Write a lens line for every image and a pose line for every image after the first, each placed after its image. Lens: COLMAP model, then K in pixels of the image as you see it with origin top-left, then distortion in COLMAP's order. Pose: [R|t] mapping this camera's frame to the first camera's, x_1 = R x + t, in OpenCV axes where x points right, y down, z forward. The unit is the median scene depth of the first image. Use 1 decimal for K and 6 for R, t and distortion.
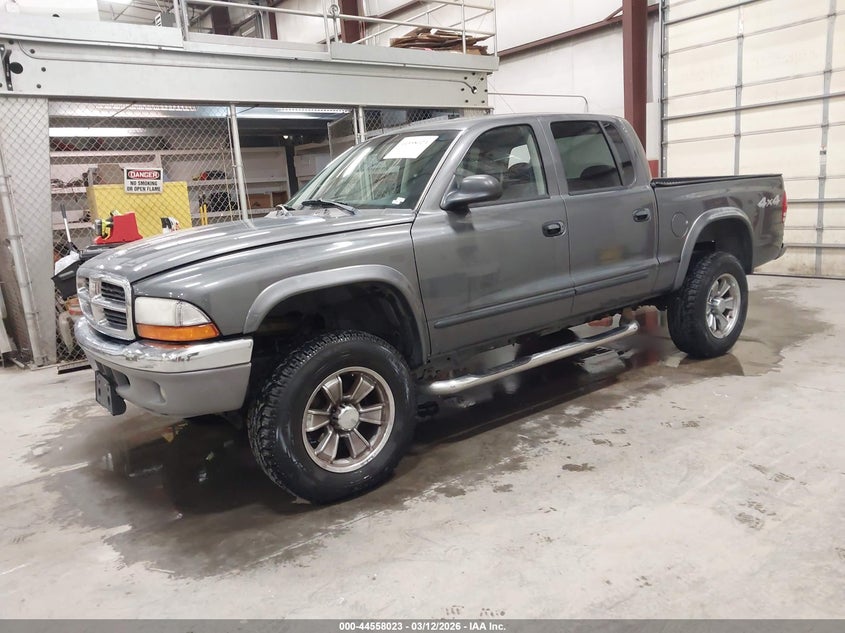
lens RADIAL K [[655.1, 0, 426.3], [0, 655.1, 319.9], [0, 0, 1]] dist [-0.002520, -0.002230]
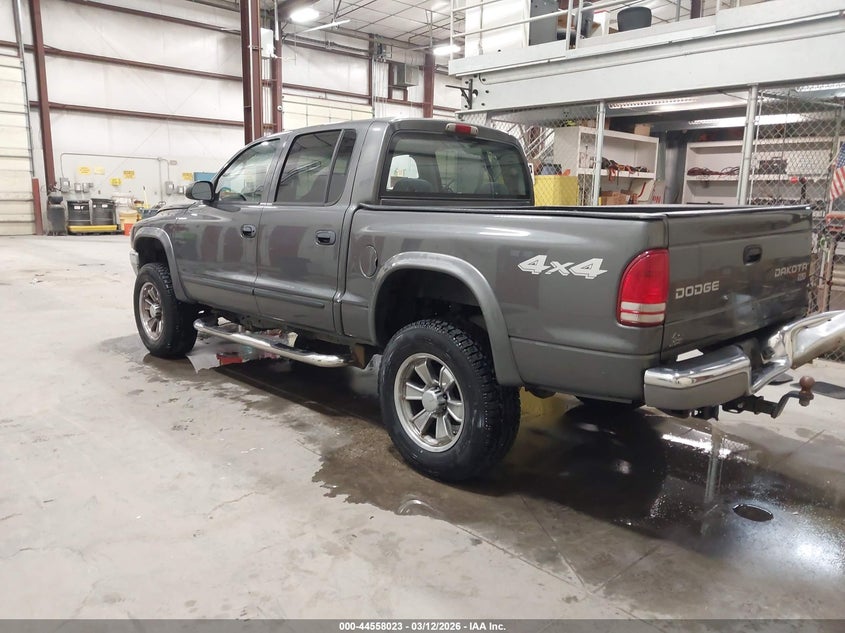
lens RADIAL K [[655.1, 0, 422.4], [0, 655.1, 317.5], [0, 0, 1]] dist [-0.002520, -0.002230]
pose [[0.118112, 0.247818, -0.961580, 1.276682], [-0.216129, 0.951559, 0.218688, -0.292166], [0.969194, 0.181996, 0.165951, 1.054762]]
